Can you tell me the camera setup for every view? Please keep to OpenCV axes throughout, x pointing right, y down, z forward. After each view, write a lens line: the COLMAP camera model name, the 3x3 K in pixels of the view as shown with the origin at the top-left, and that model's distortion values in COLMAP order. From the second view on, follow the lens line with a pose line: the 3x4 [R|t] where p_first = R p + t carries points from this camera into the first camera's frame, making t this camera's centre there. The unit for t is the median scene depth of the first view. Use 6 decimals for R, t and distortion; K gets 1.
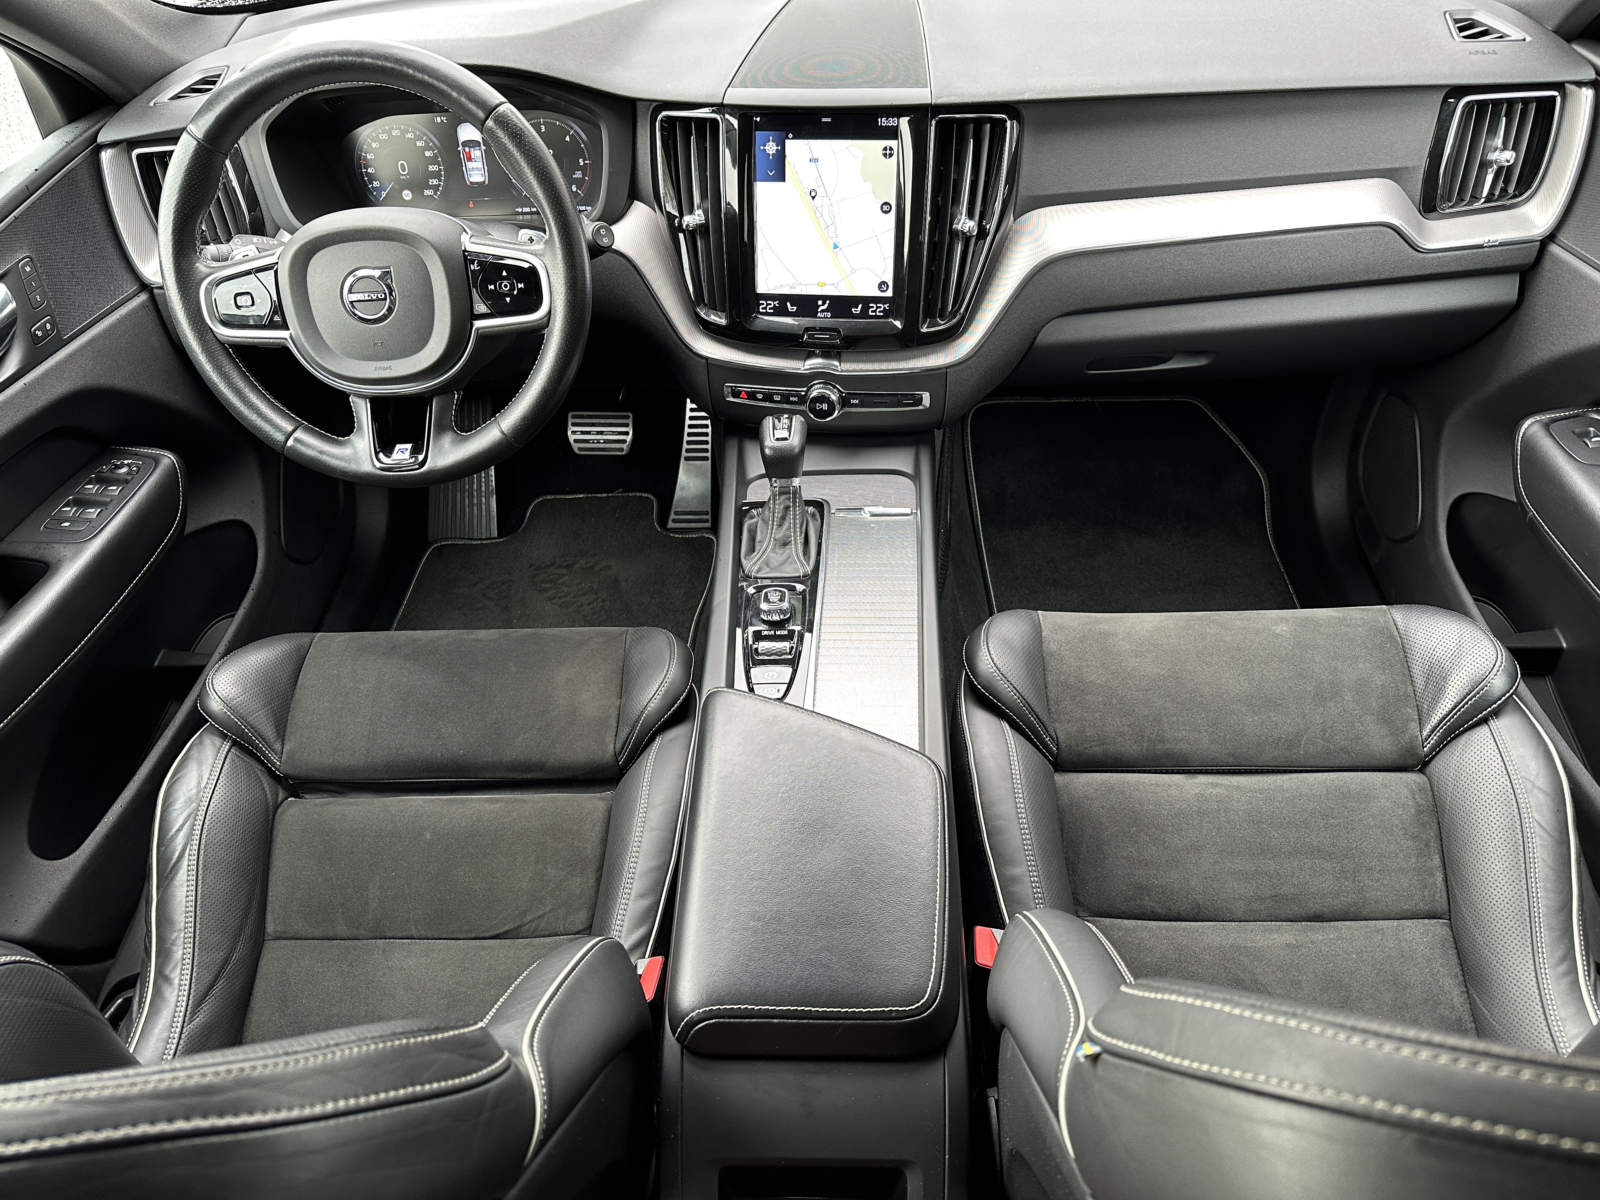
lens RADIAL K [[1175.8, 0, 800.0], [0, 1175.8, 600.0], [0, 0, 1]] dist [0.008929, 0.005269]
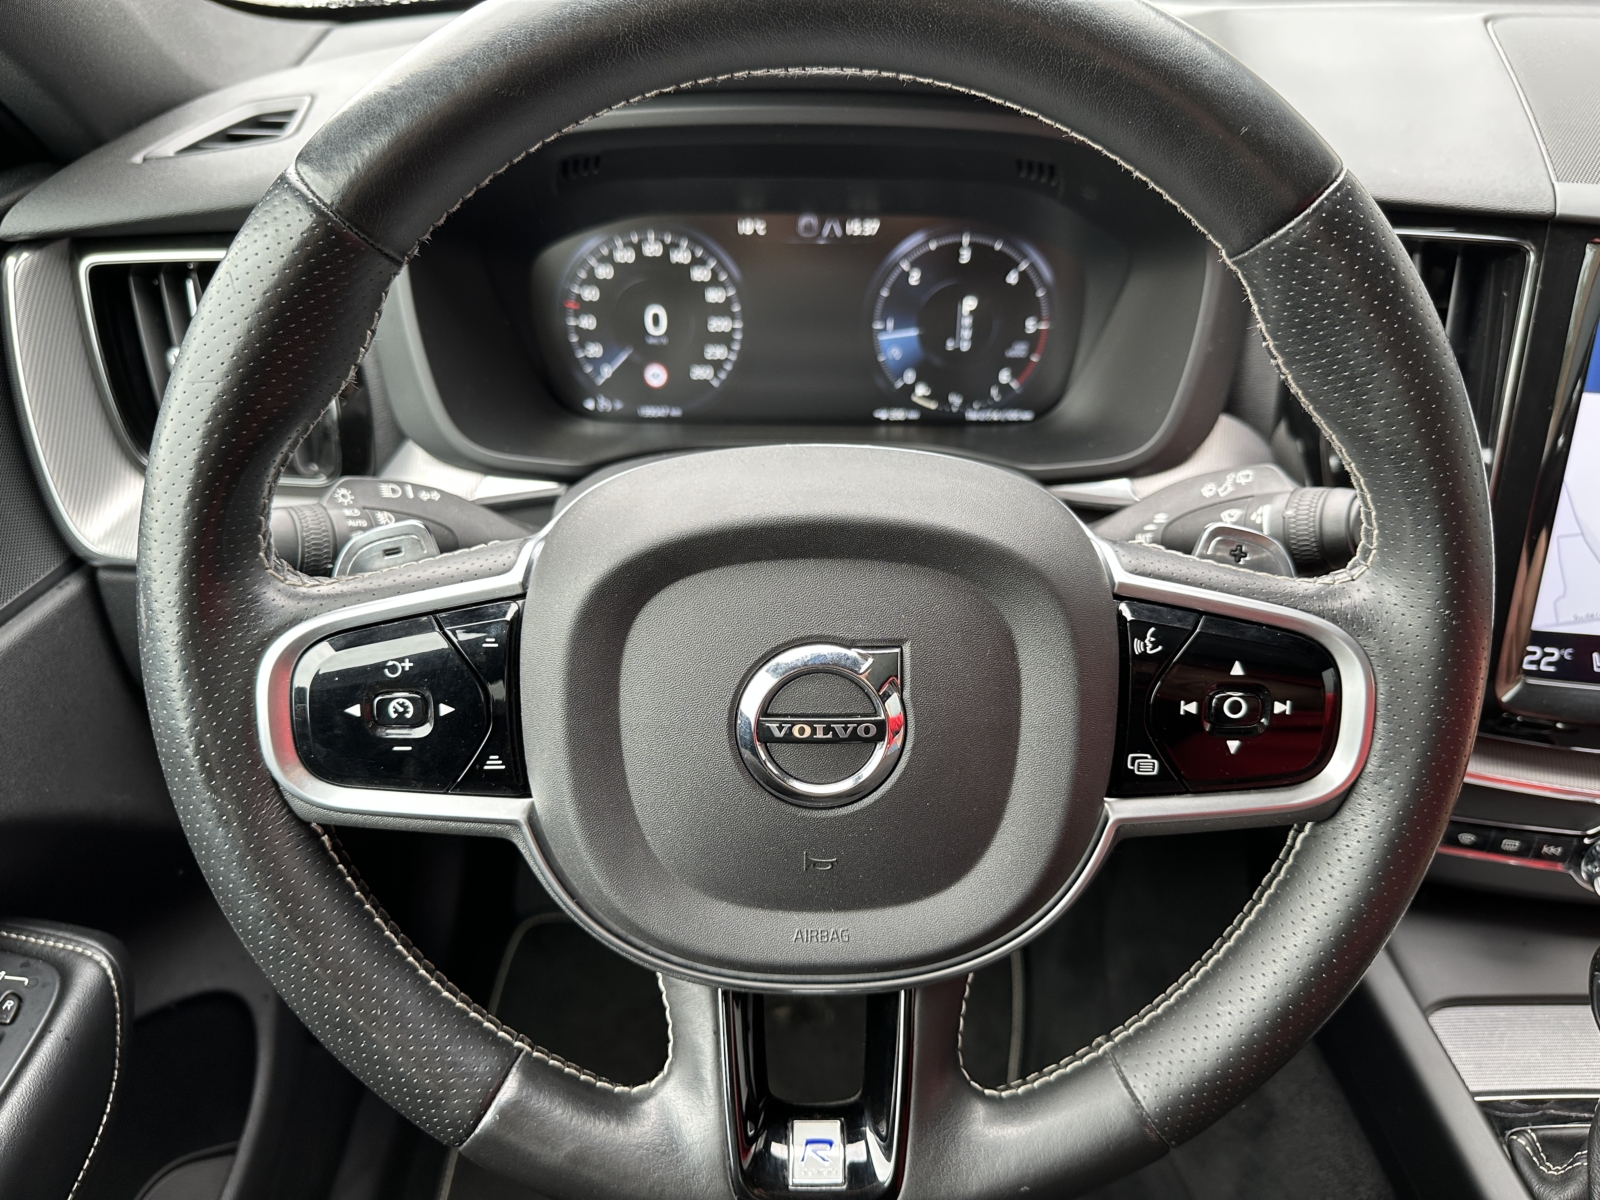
lens RADIAL K [[1175.8, 0, 800.0], [0, 1175.8, 600.0], [0, 0, 1]] dist [0.008929, 0.005269]
pose [[0.997822, 0.031416, 0.058010, -0.333884], [-0.024422, 0.992763, -0.117577, -0.219240], [-0.061284, 0.115904, 0.991368, 0.588967]]
